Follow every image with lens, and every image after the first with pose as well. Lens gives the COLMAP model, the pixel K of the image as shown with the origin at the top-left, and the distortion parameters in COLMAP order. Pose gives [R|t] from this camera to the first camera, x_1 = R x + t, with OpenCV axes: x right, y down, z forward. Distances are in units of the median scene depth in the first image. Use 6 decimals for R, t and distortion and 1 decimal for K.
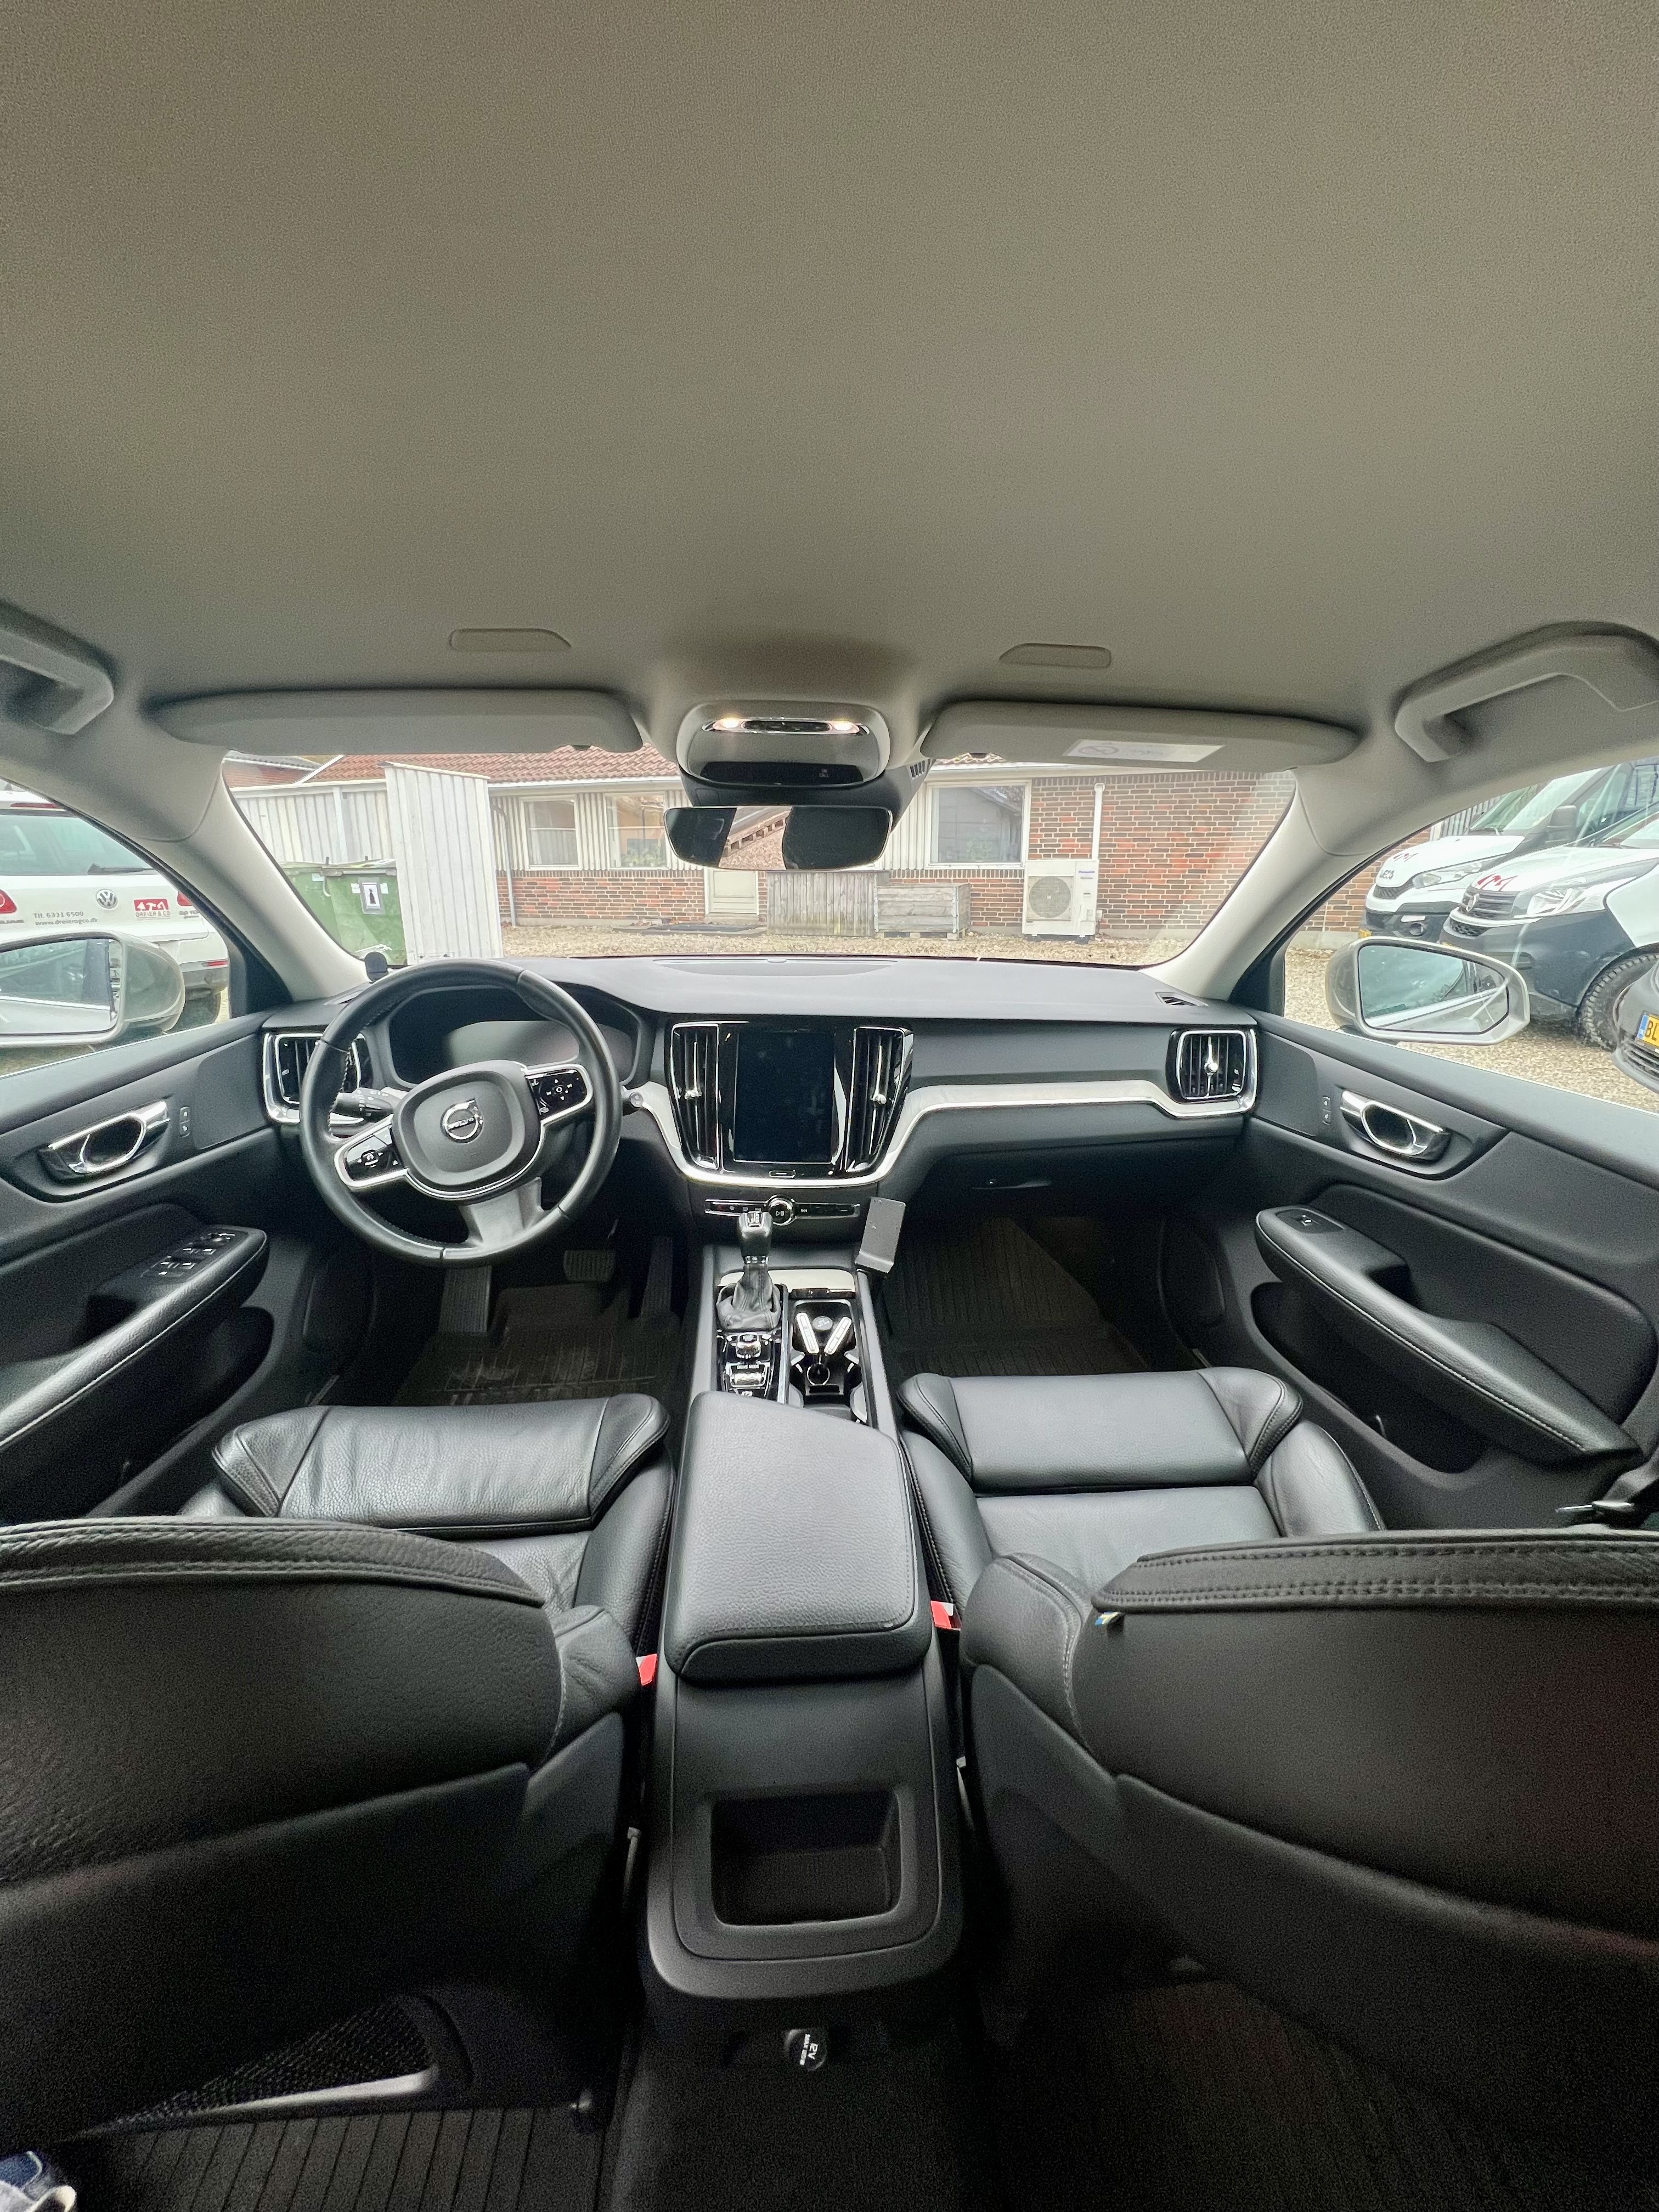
lens RADIAL K [[883.0, 0, 834.1], [0, 883.0, 1100.5], [0, 0, 1]] dist [-0.000842, -0.000326]
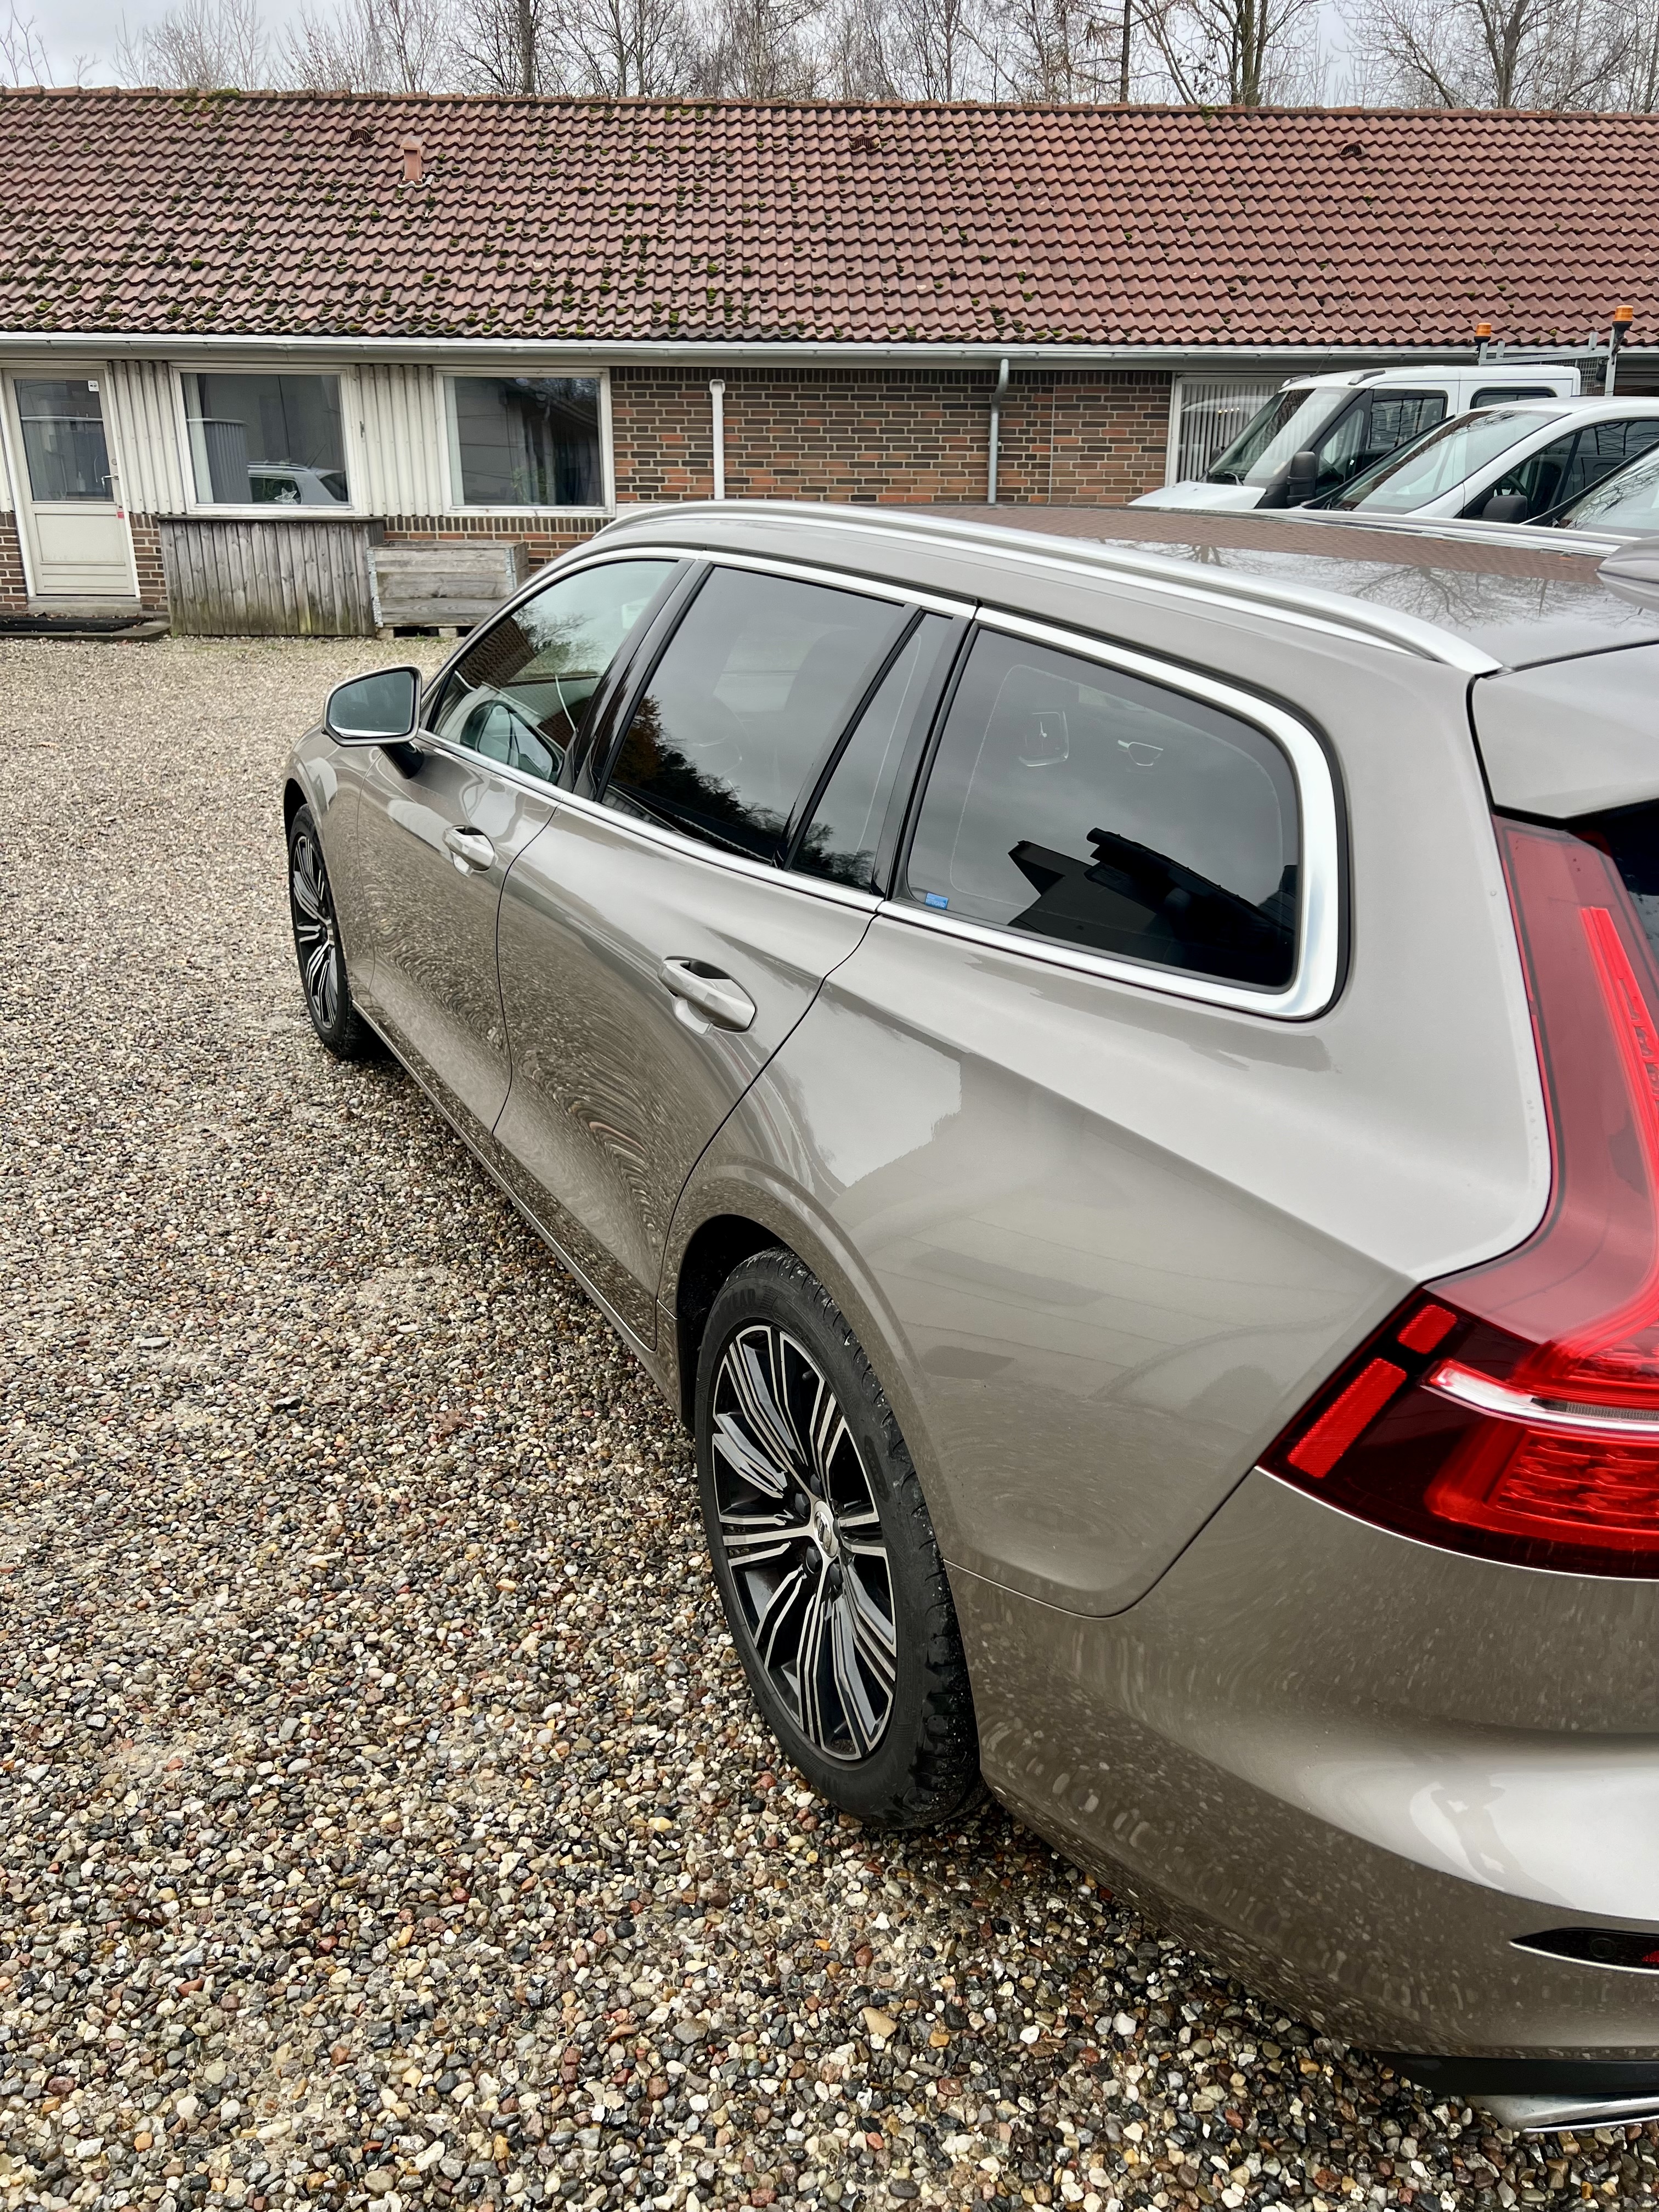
lens RADIAL K [[1671.7, 0, 875.7], [0, 1671.7, 1101.8], [0, 0, 1]] dist [0.032663, -0.044003]
pose [[0.913940, -0.129961, 0.384478, -0.238316], [0.092301, 0.989077, 0.114919, 0.049446], [-0.395214, -0.069541, 0.915953, -0.356634]]
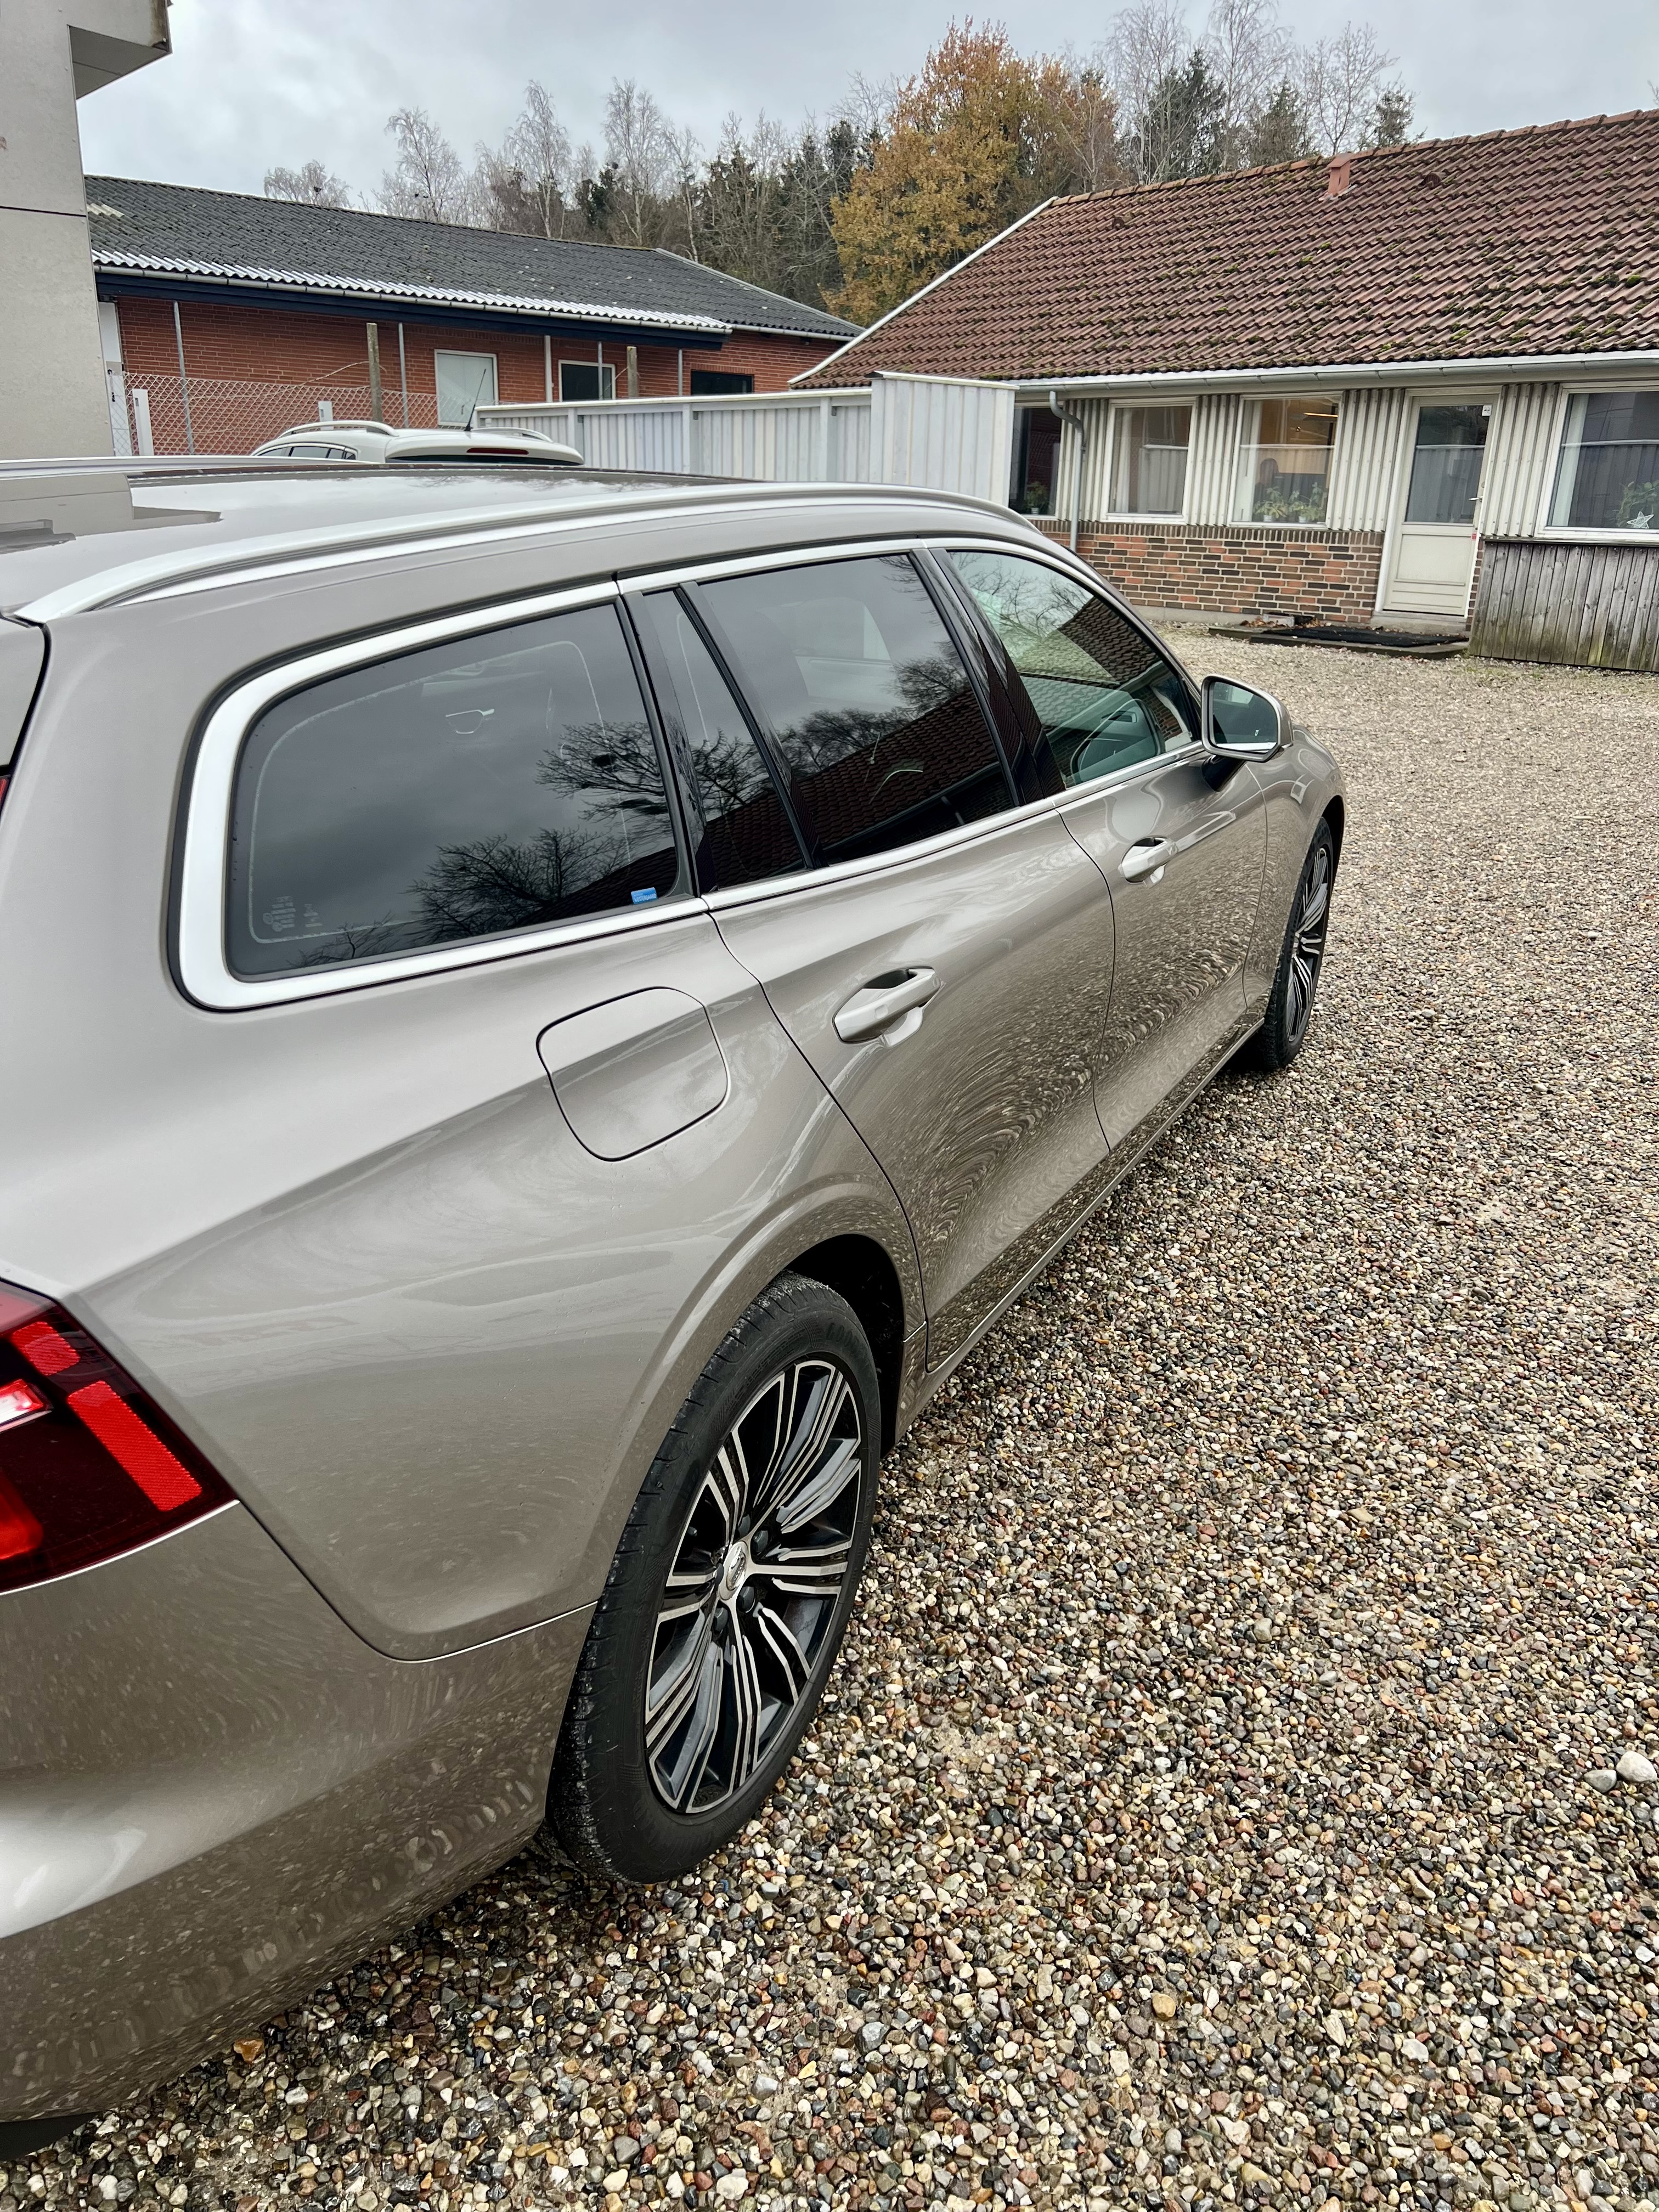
lens RADIAL K [[1671.7, 0, 836.6], [0, 1671.7, 1116.2], [0, 0, 1]] dist [0.032663, -0.044003]
pose [[0.861516, 0.197747, -0.467639, 0.282242], [-0.153291, 0.979361, 0.131732, 0.042564], [0.484038, -0.041805, 0.874048, -0.295180]]
